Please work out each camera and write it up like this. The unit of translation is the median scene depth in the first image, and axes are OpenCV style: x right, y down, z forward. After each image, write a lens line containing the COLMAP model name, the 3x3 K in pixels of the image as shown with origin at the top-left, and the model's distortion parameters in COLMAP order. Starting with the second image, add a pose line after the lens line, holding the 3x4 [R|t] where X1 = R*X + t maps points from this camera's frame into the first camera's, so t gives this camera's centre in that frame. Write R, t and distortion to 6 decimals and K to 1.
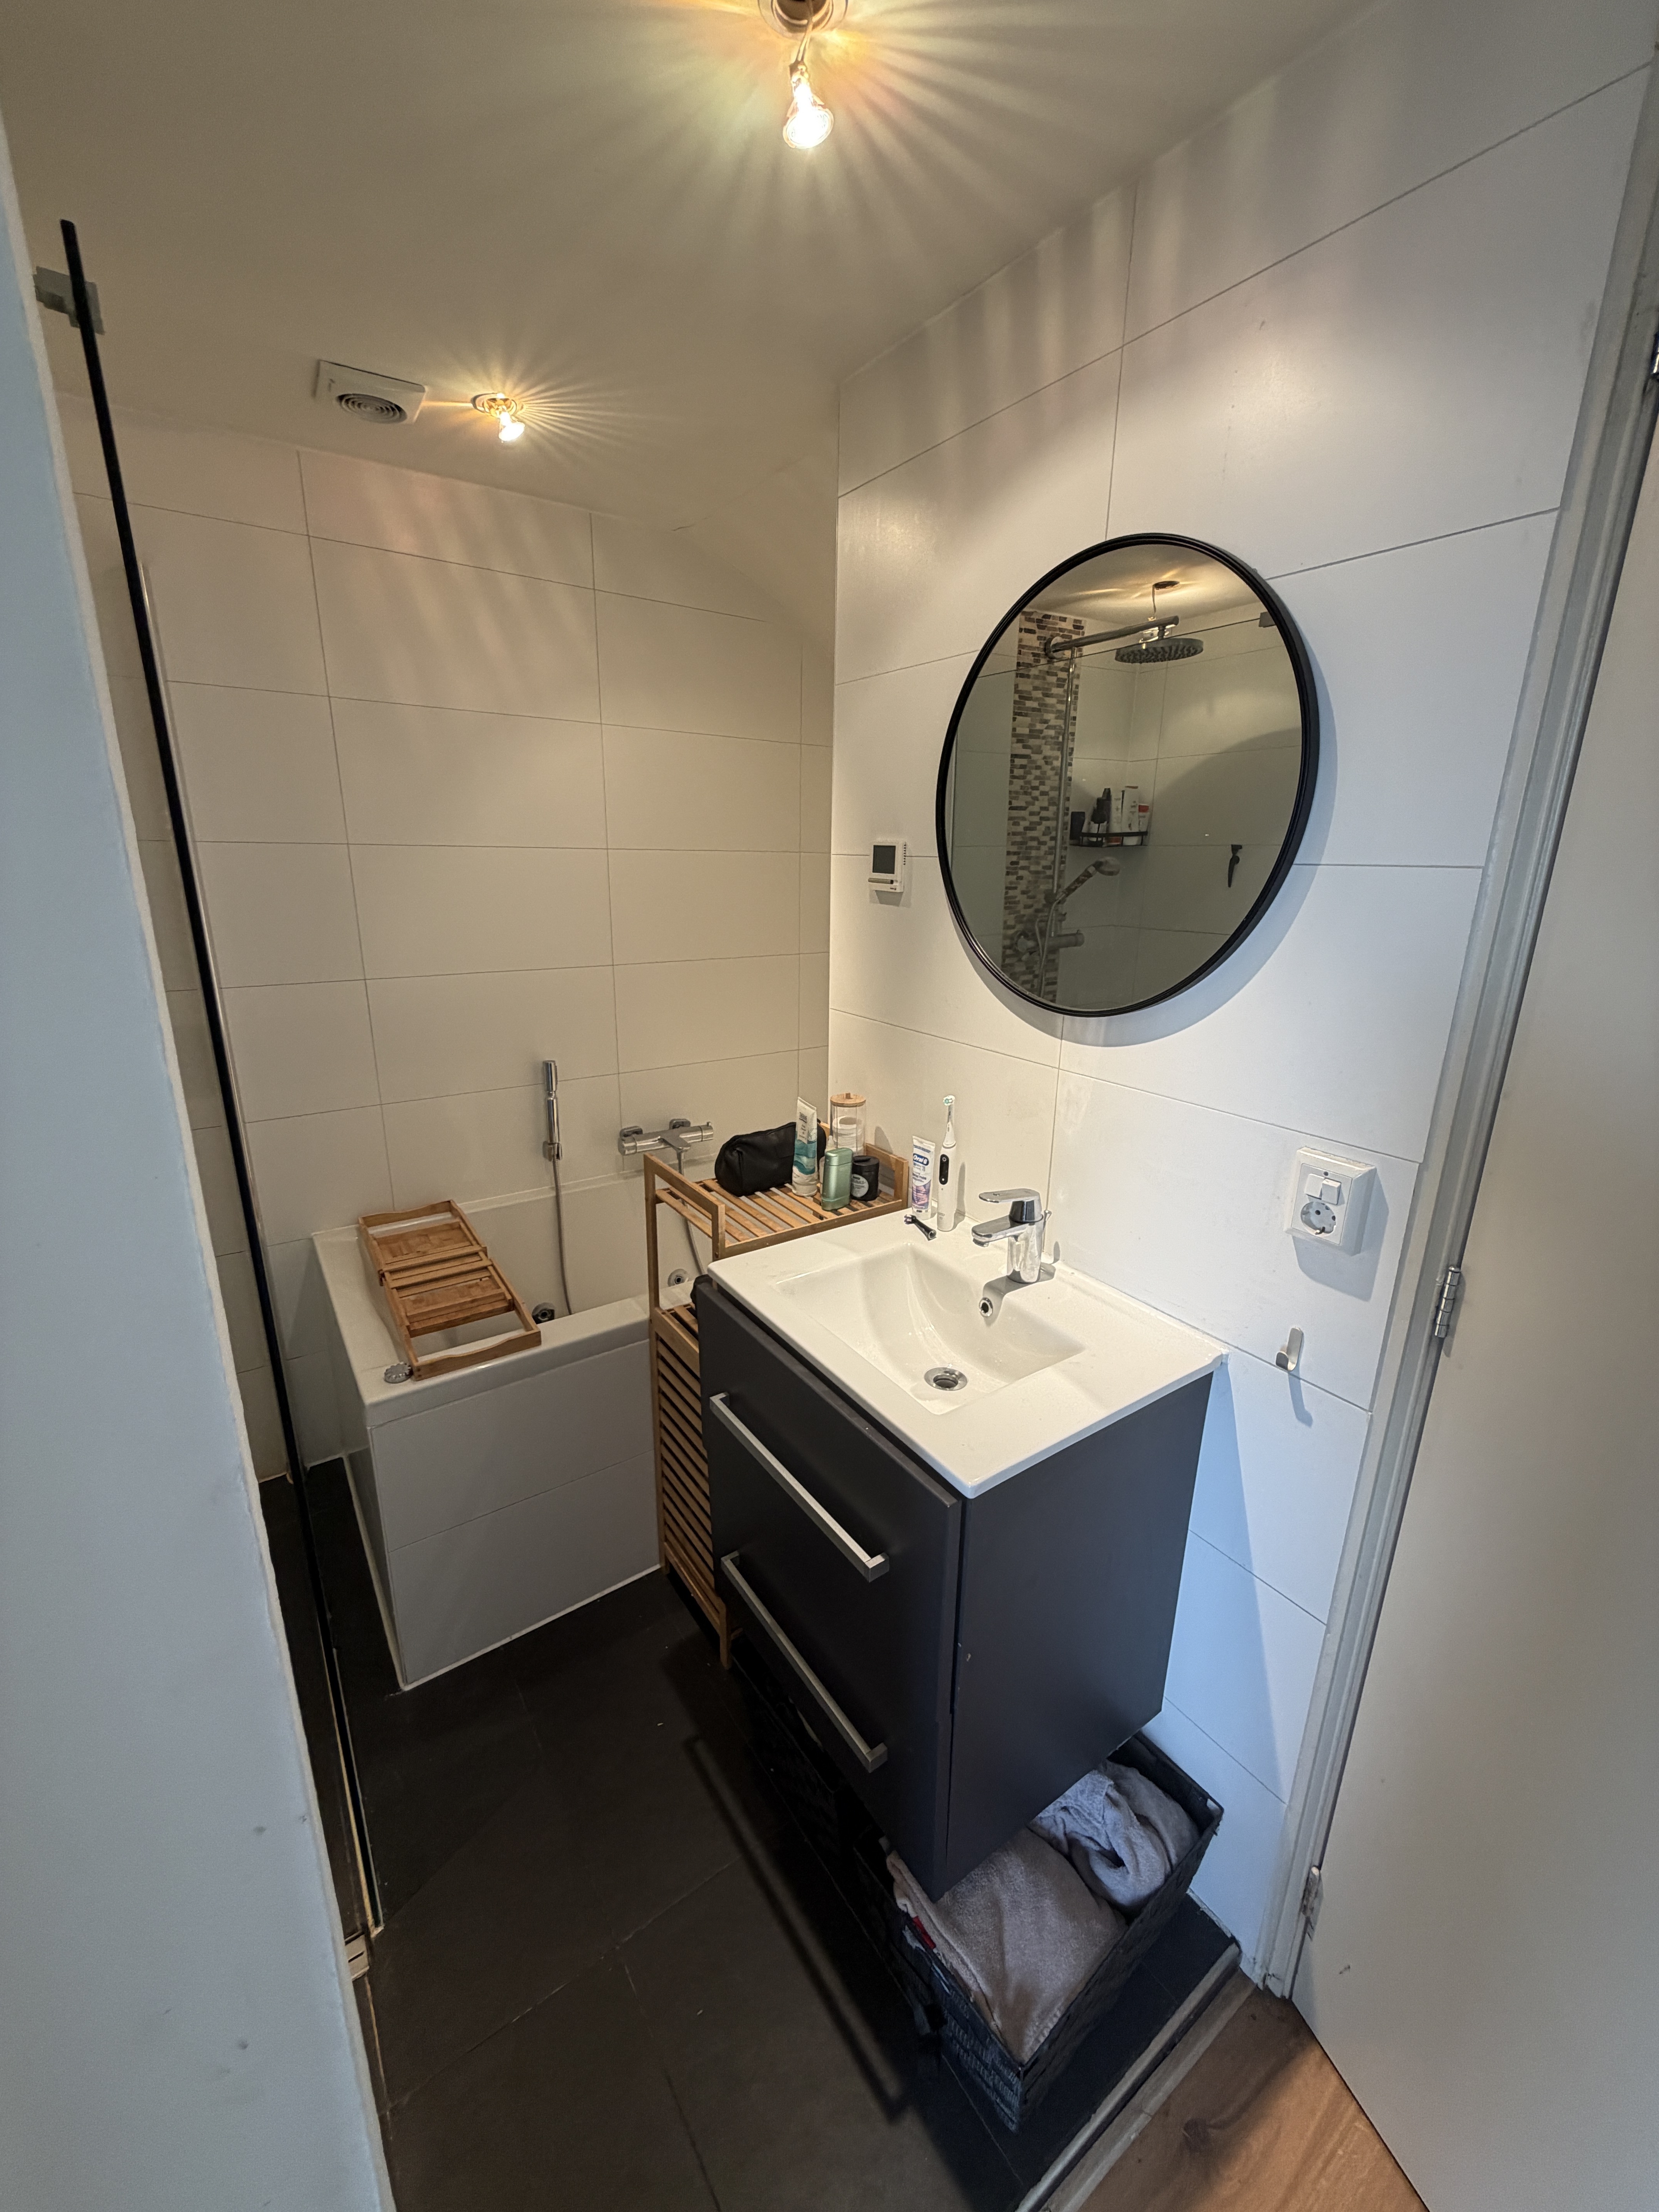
lens RADIAL K [[880.8, 0, 822.4], [0, 880.8, 1097.5], [0, 0, 1]] dist [0.000966, -0.000300]
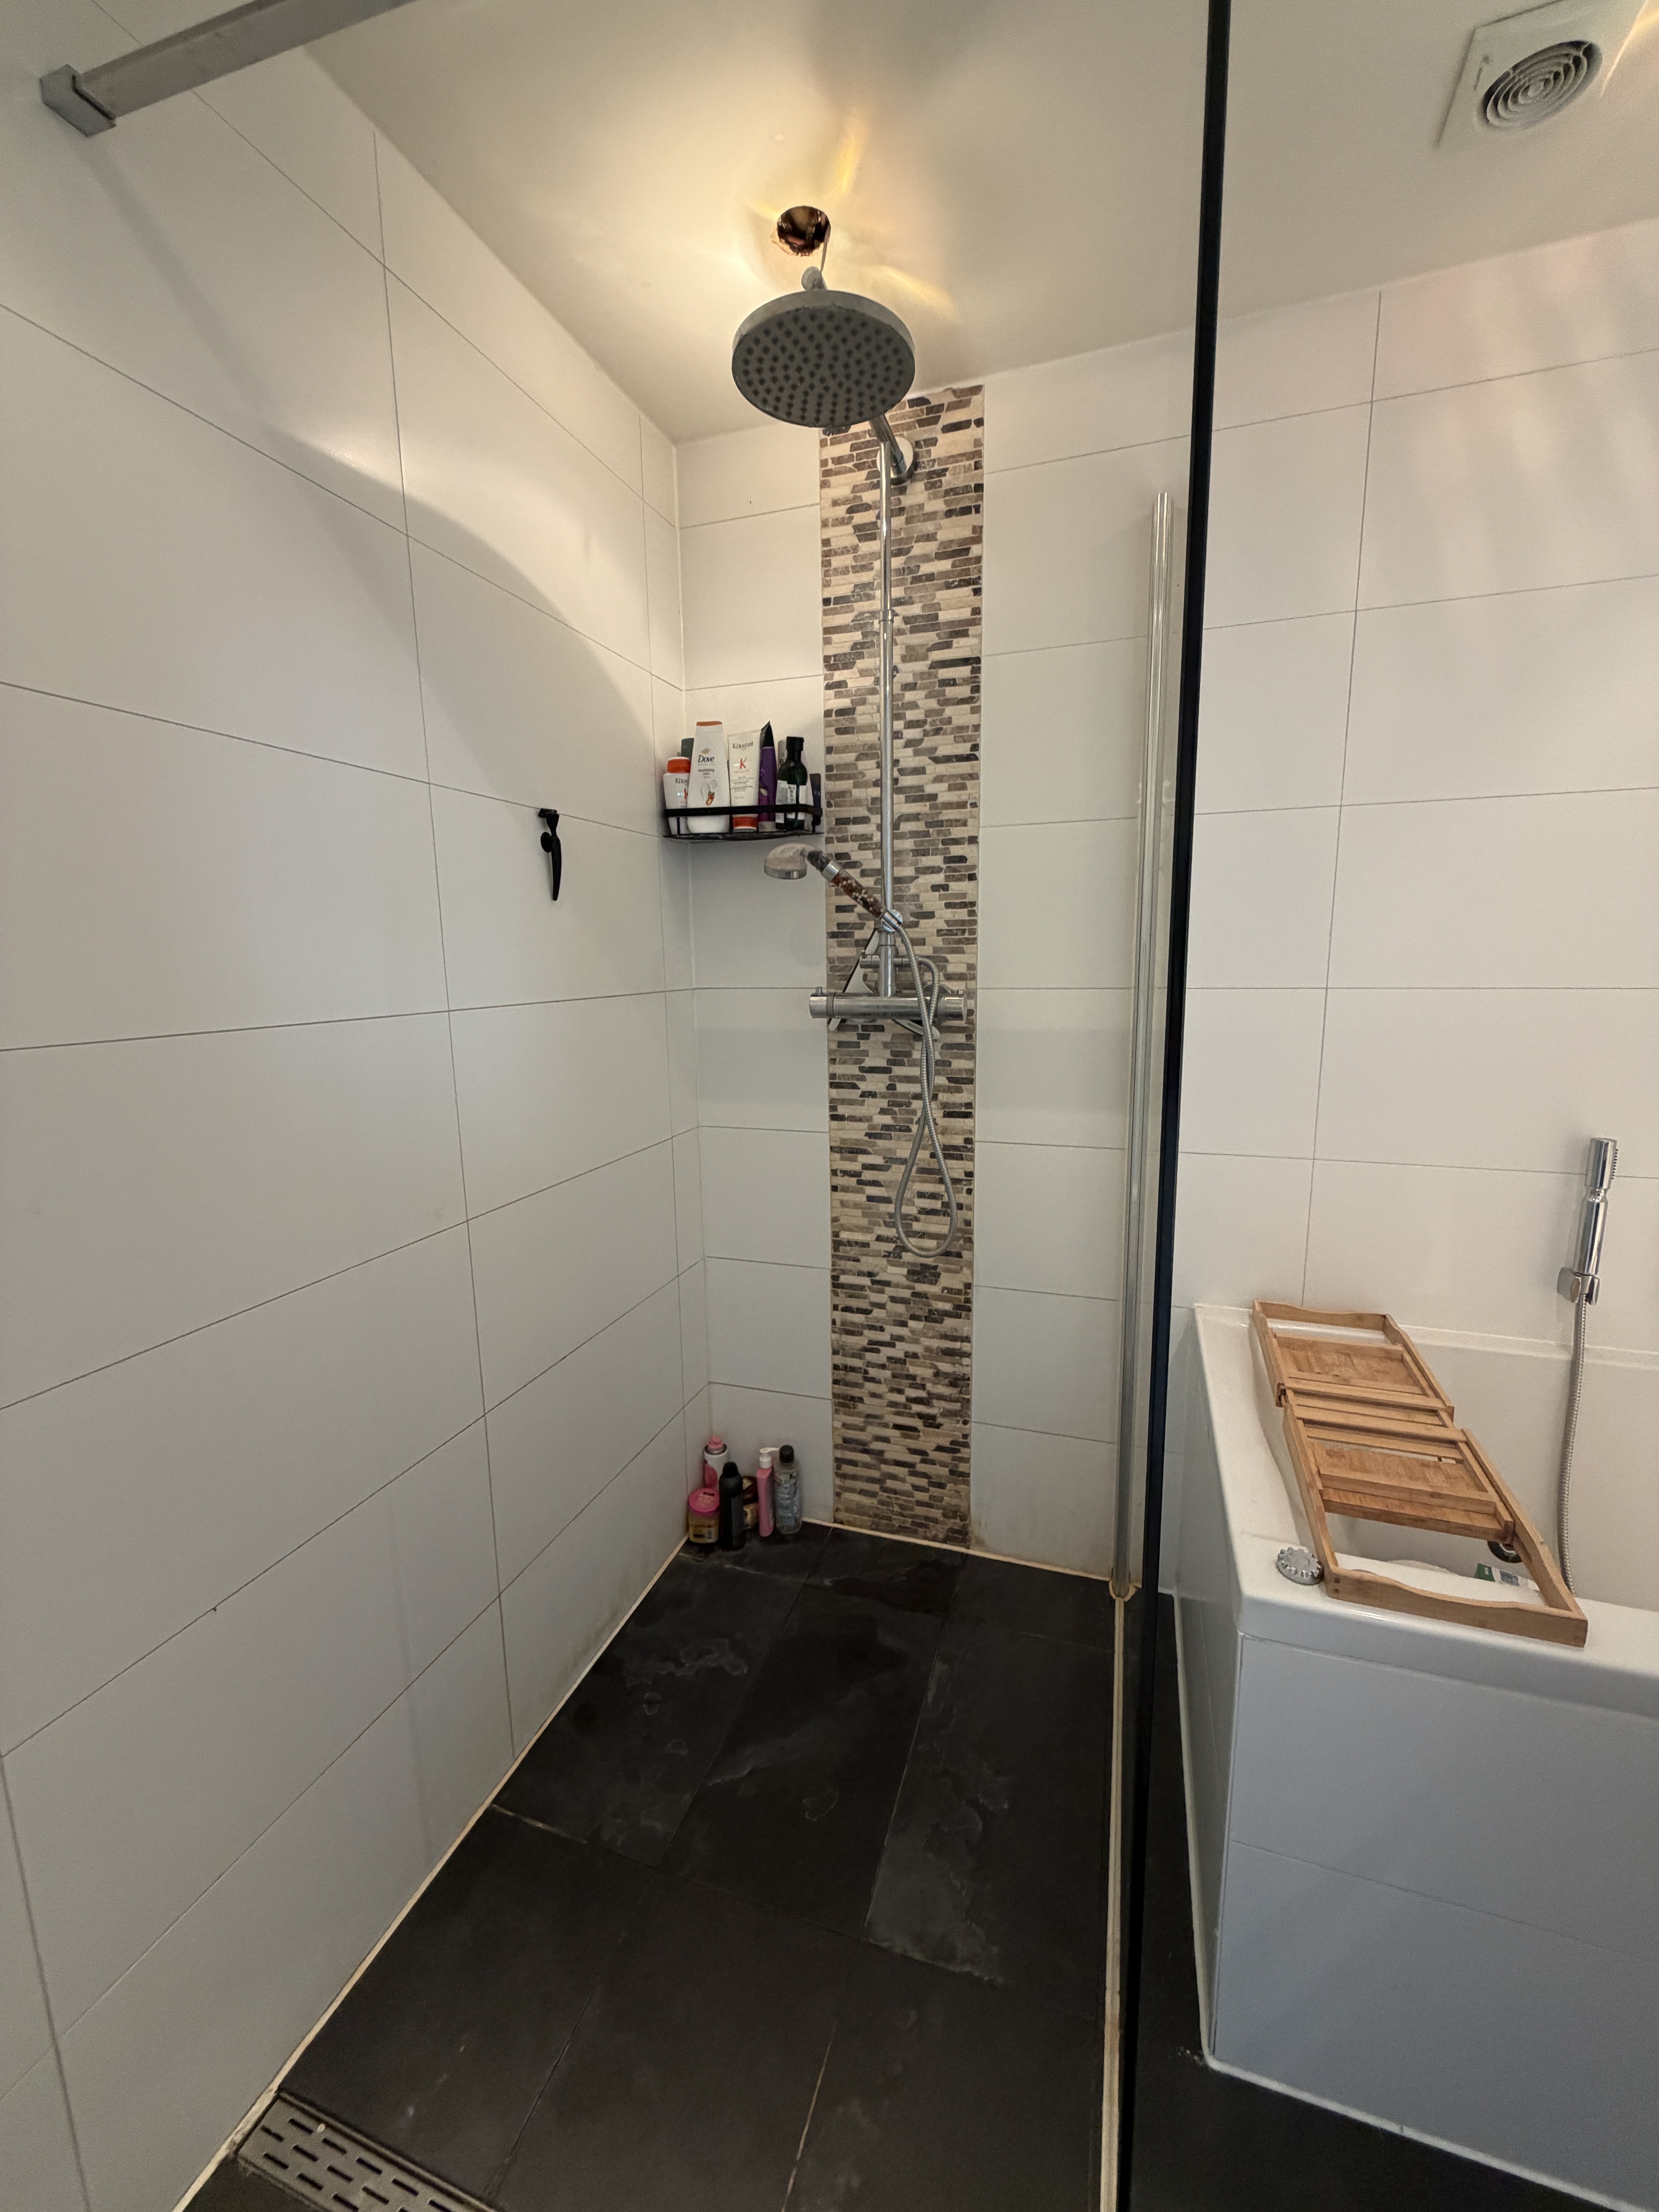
lens RADIAL K [[880.8, 0, 827.3], [0, 880.8, 1099.3], [0, 0, 1]] dist [0.000966, -0.000300]
pose [[0.592797, 0.109164, -0.797919, -0.198133], [-0.192558, 0.981246, -0.008811, 0.054461], [0.781993, 0.158869, 0.602701, 0.284616]]
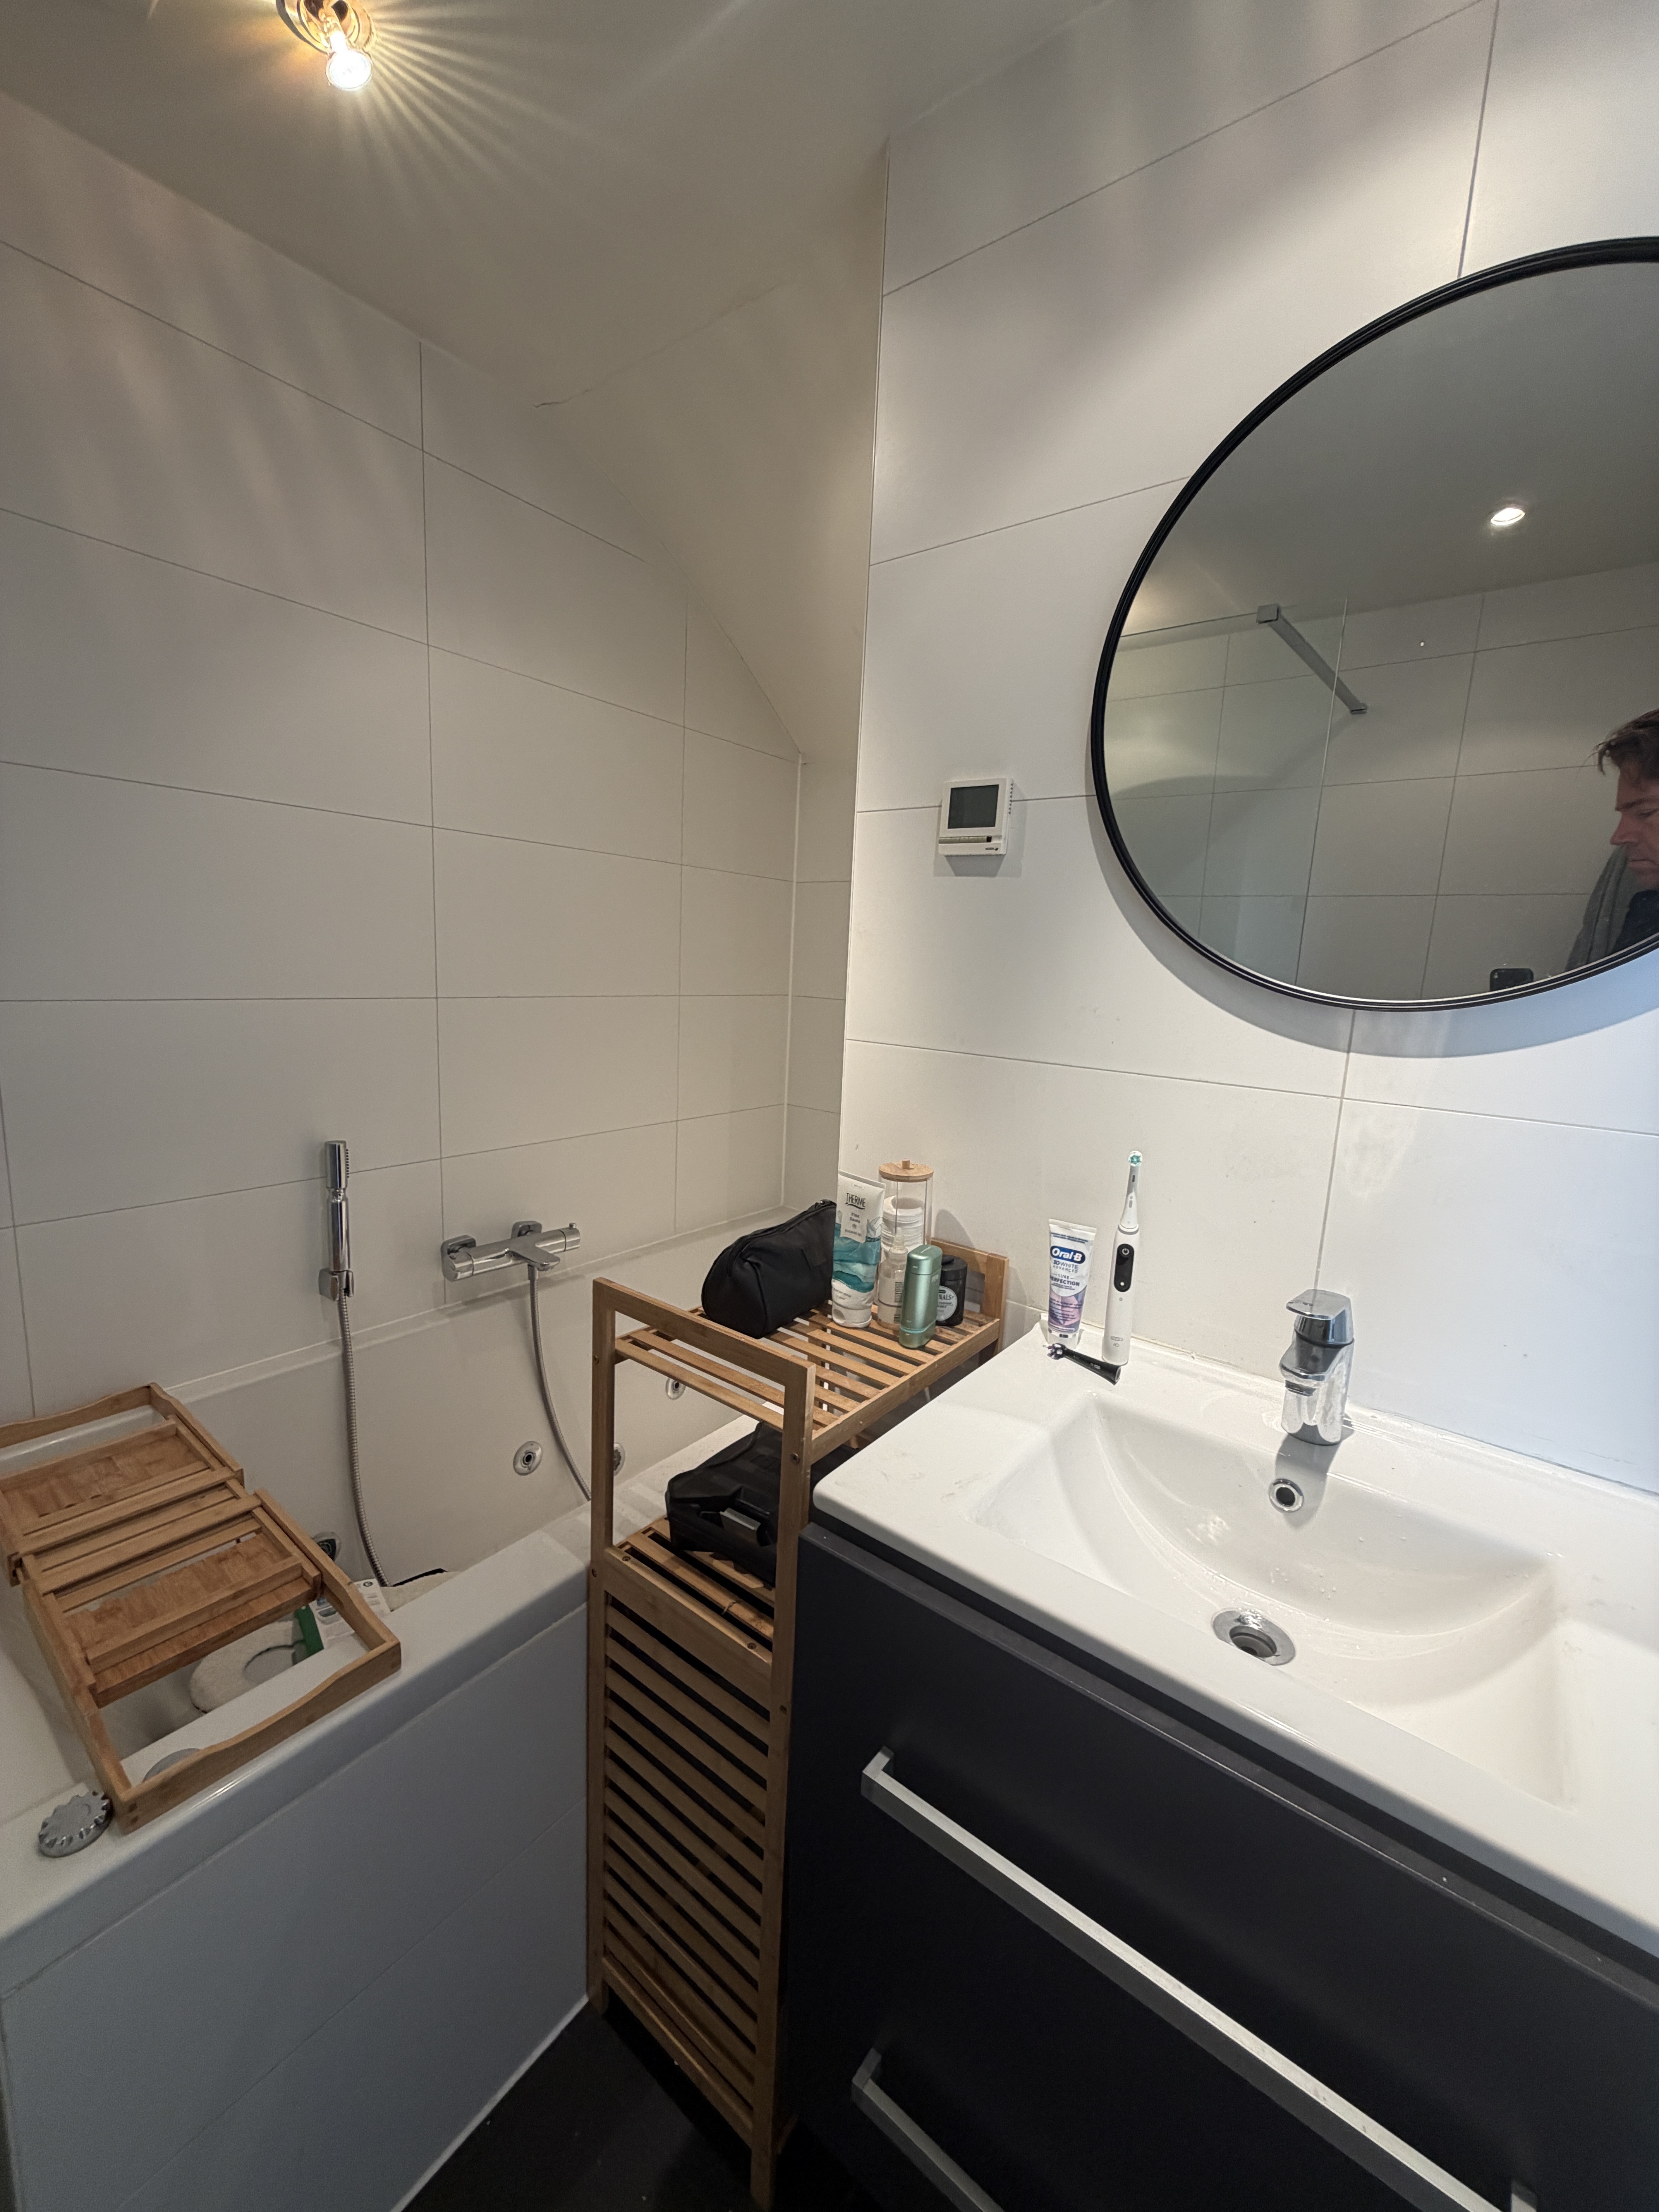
lens RADIAL K [[880.8, 0, 827.6], [0, 880.8, 1100.3], [0, 0, 1]] dist [0.000966, -0.000300]
pose [[0.952067, -0.018922, 0.305305, -0.223948], [0.049755, 0.994373, -0.093526, 0.008641], [-0.301818, 0.104233, 0.947651, 0.383584]]
